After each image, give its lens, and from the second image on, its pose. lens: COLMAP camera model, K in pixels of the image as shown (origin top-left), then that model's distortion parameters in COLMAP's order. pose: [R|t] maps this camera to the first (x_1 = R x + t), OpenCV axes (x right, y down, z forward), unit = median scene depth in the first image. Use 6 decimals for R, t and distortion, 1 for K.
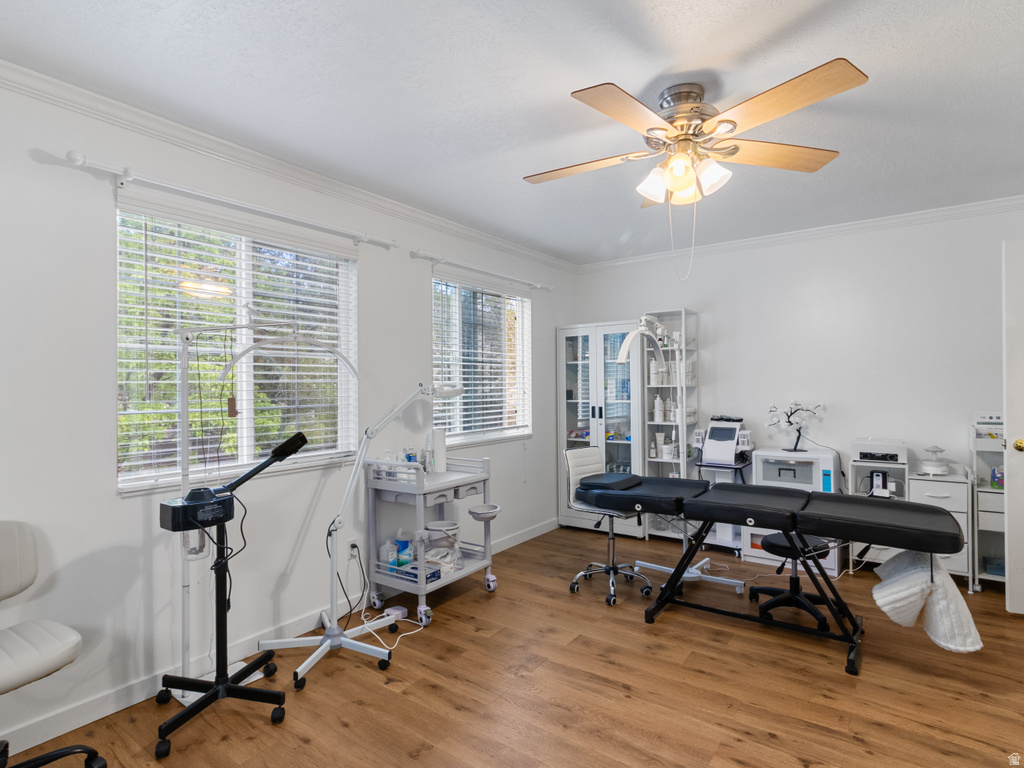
lens RADIAL K [[526.5, 0, 512.0], [0, 526.5, 384.0], [0, 0, 1]] dist [0.000122, 0.000155]
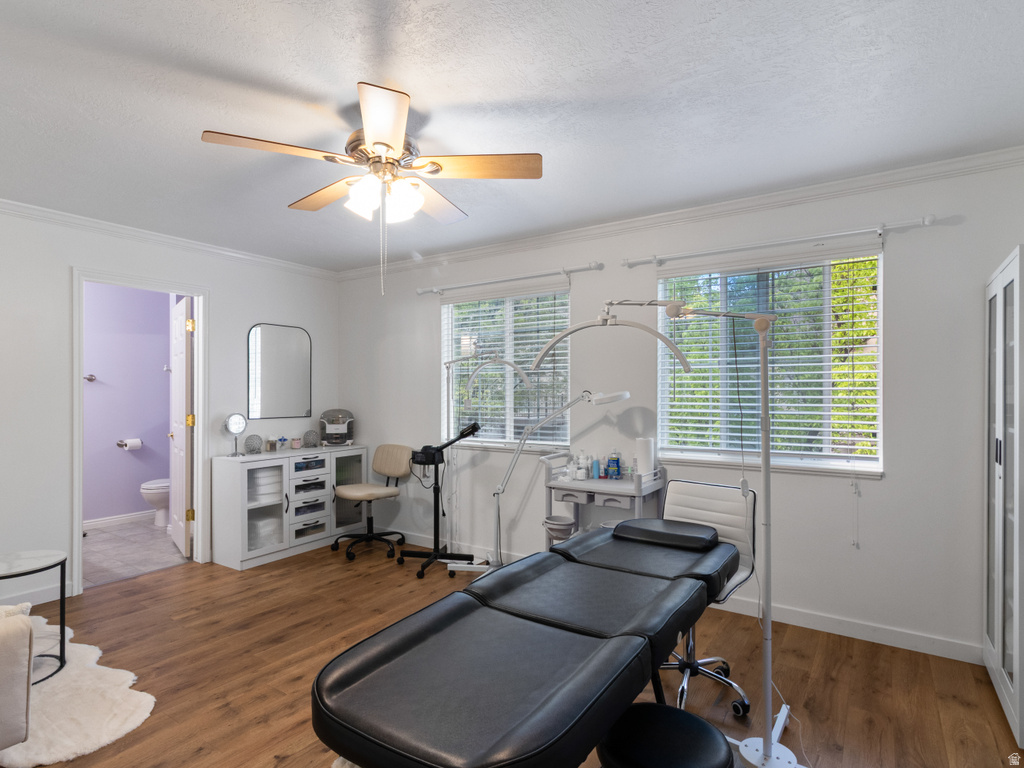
lens RADIAL K [[541.8, 0, 513.8], [0, 541.8, 383.8], [0, 0, 1]] dist [0.001984, 0.001452]
pose [[0.057854, -0.003467, -0.998319, 0.881323], [0.007932, 0.999964, -0.003013, -0.013763], [0.998294, -0.007745, 0.057880, 0.741025]]
